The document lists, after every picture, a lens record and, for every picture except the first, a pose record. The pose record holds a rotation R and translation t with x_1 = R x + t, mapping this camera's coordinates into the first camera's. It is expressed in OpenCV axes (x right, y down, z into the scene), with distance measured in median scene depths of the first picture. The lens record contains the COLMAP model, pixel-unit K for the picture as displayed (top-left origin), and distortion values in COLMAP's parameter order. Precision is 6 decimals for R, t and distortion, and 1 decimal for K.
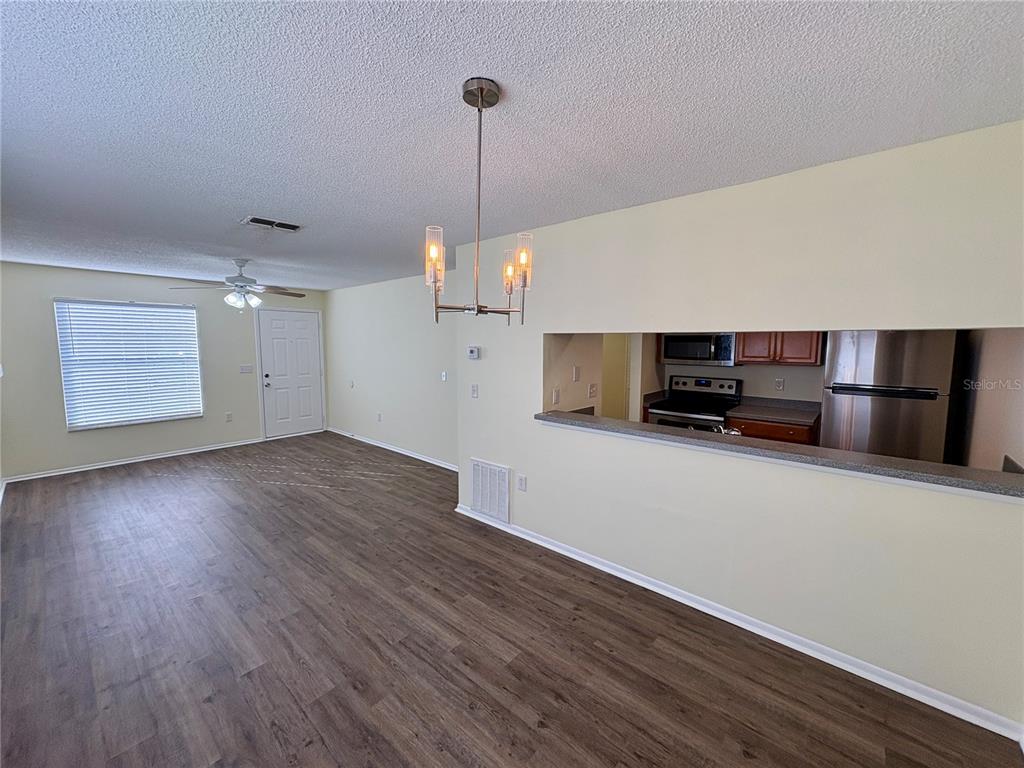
lens RADIAL K [[412.3, 0, 510.5], [0, 412.3, 379.2], [0, 0, 1]] dist [0.002463, 0.000026]
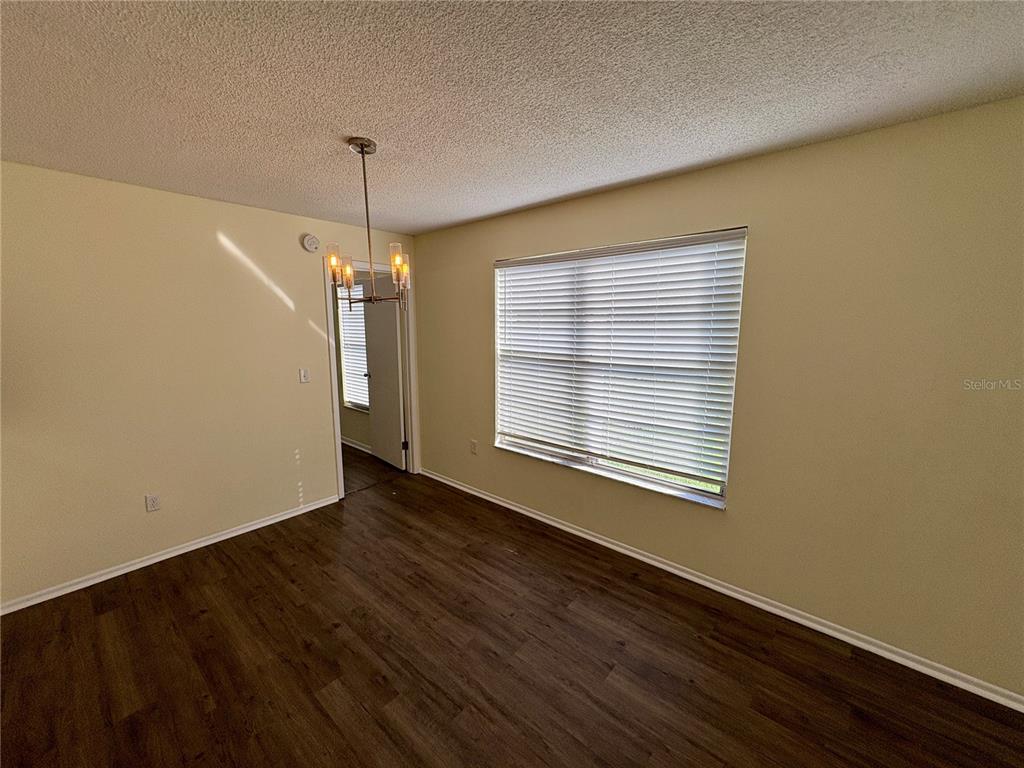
lens RADIAL K [[412.3, 0, 513.7], [0, 412.3, 384.2], [0, 0, 1]] dist [0.002463, 0.000026]
pose [[-0.999974, -0.000805, -0.007173, -0.408674], [-0.002520, 0.970164, 0.242438, -0.173588], [0.006763, 0.242450, -0.970140, 1.827259]]
